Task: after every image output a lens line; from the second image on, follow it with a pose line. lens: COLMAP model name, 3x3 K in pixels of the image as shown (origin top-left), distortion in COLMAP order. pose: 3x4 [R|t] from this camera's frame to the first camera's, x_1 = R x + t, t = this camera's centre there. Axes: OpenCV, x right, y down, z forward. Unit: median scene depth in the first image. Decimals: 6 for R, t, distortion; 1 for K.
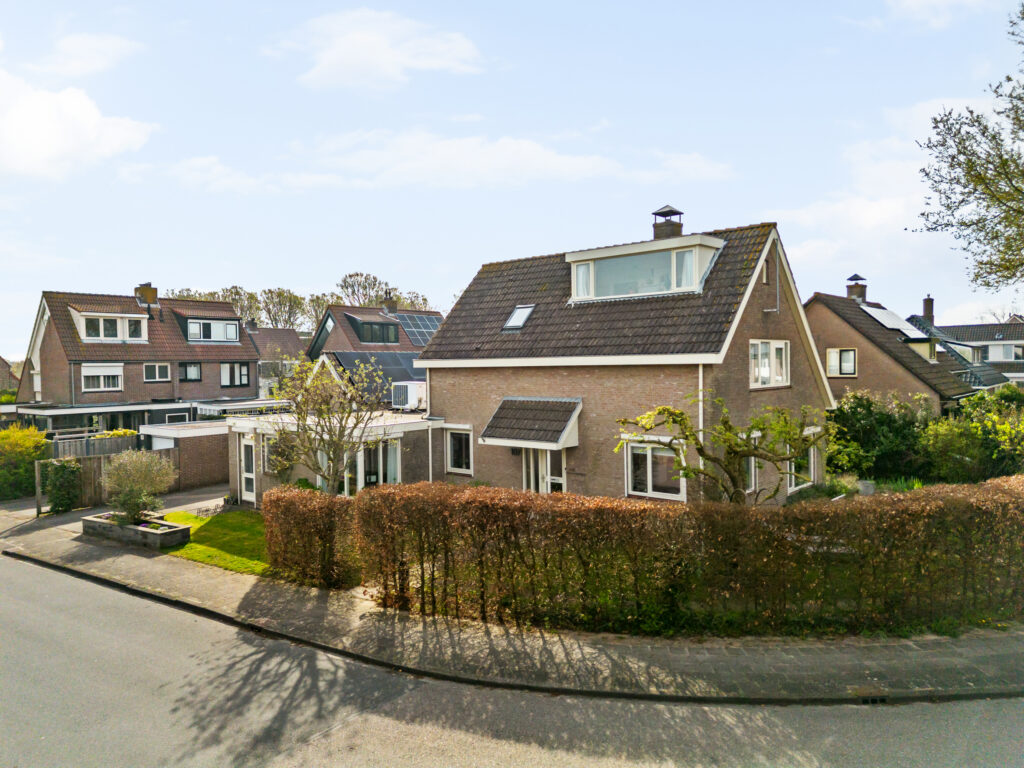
lens RADIAL K [[721.2, 0, 512.0], [0, 721.2, 384.0], [0, 0, 1]] dist [0.067300, -0.054464]
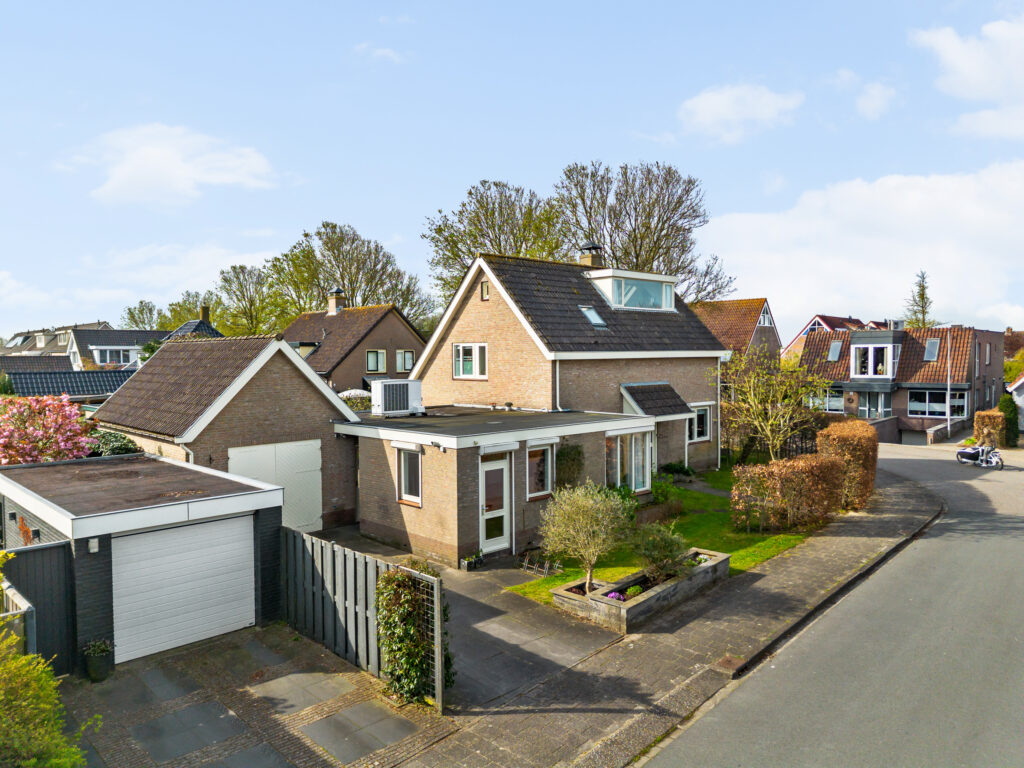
lens RADIAL K [[718.9, 0, 512.0], [0, 718.9, 384.0], [0, 0, 1]] dist [0.086625, -0.092628]
pose [[0.104717, -0.022617, 0.994245, -1.807641], [0.037091, 0.999135, 0.018822, -0.016680], [-0.993810, 0.034906, 0.105465, 1.582678]]
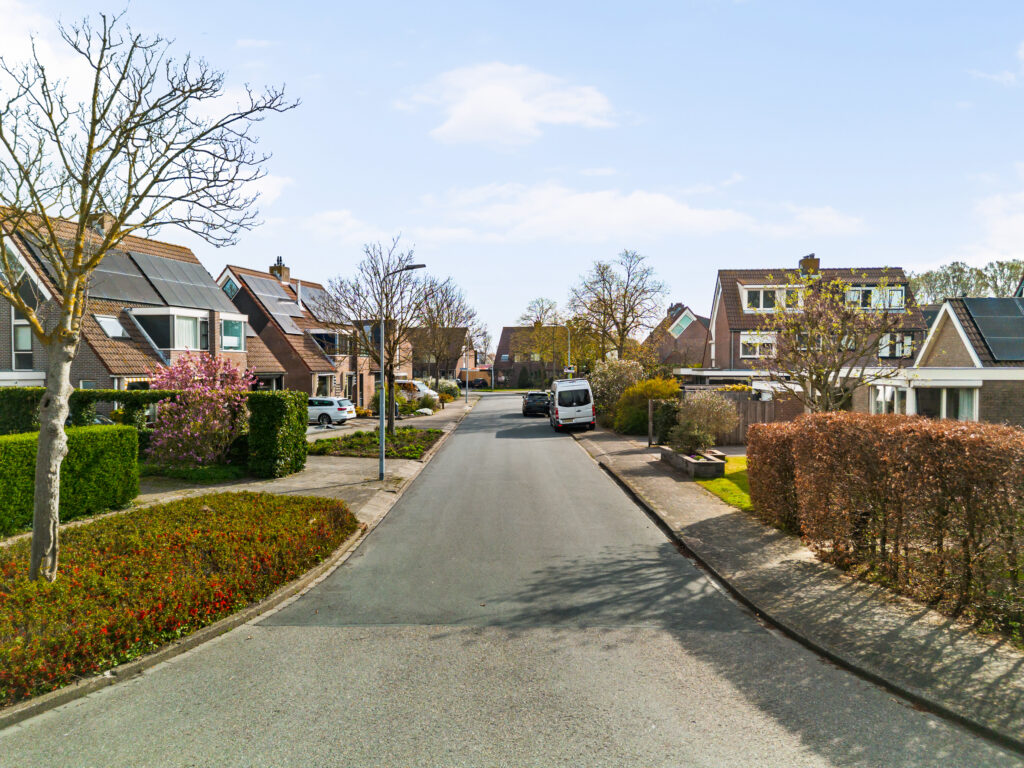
lens RADIAL K [[721.2, 0, 512.0], [0, 721.2, 384.0], [0, 0, 1]] dist [0.067300, -0.054464]
pose [[0.583708, 0.036925, -0.811124, 0.272179], [-0.034487, 0.999191, 0.020668, 0.111055], [0.811231, 0.015909, 0.584509, 0.259271]]
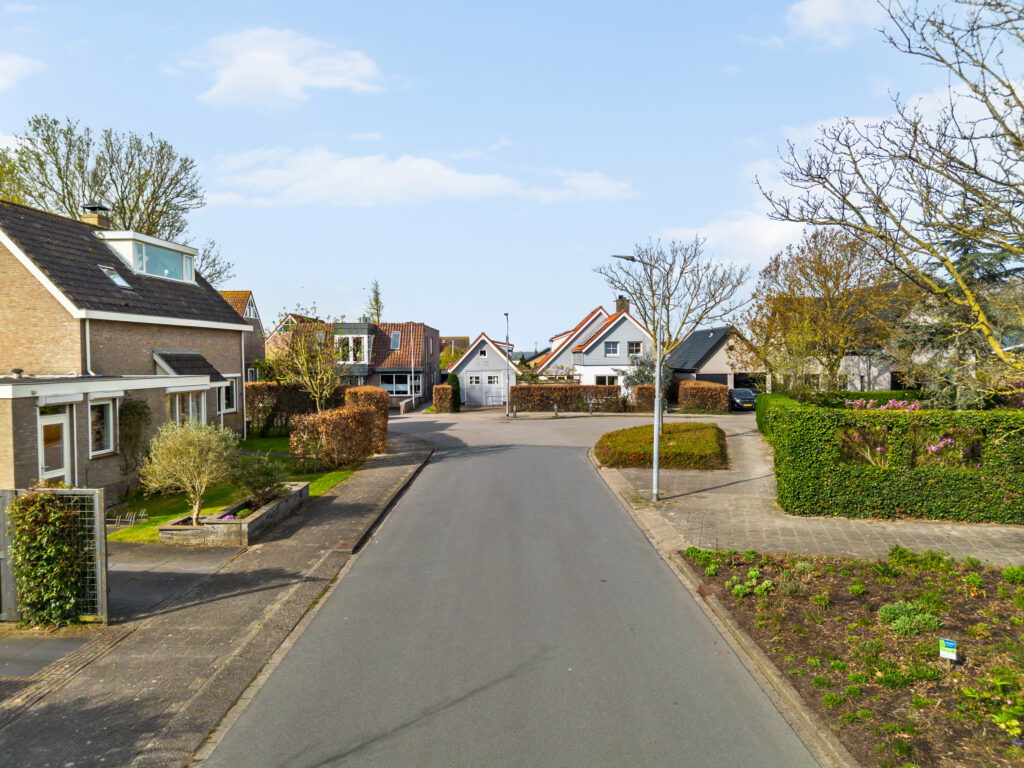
lens RADIAL K [[721.2, 0, 512.0], [0, 721.2, 384.0], [0, 0, 1]] dist [0.067300, -0.054464]
pose [[-0.577144, -0.006656, 0.816616, -1.910730], [0.043346, 0.998308, 0.038772, 0.074297], [-0.815491, 0.057774, -0.575878, 1.810970]]
